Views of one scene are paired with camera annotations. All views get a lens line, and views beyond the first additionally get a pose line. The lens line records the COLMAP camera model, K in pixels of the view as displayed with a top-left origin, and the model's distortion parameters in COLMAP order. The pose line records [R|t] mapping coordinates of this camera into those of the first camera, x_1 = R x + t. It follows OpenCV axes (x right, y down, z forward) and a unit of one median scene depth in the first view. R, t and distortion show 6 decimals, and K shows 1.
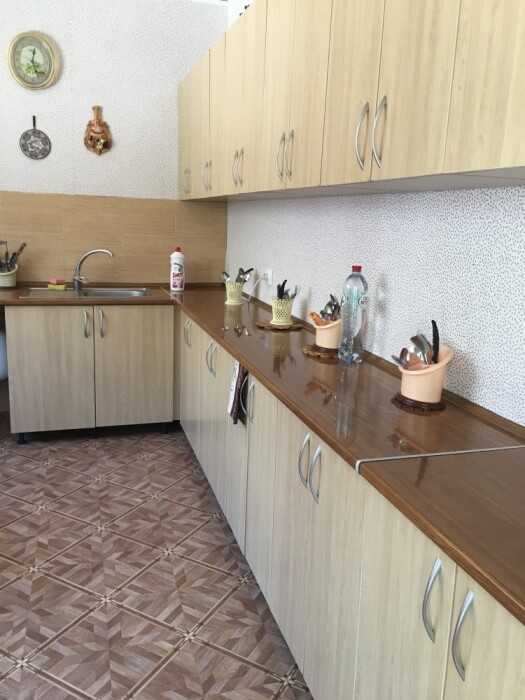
lens RADIAL K [[598.1, 0, 262.5], [0, 598.1, 350.0], [0, 0, 1]] dist [0.087522, -0.104290]
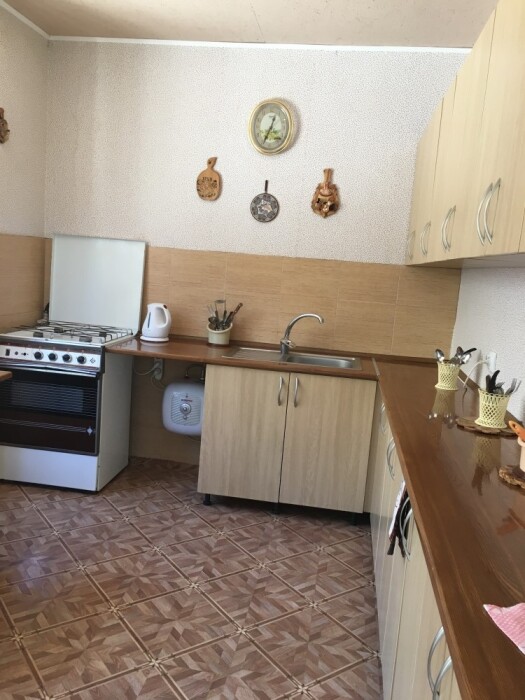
lens RADIAL K [[598.1, 0, 262.5], [0, 598.1, 350.0], [0, 0, 1]] dist [0.087522, -0.104290]
pose [[0.904293, 0.093894, -0.416458, 0.064697], [-0.135203, 0.988288, -0.070761, -0.035550], [0.404937, 0.120295, 0.906397, 0.128199]]
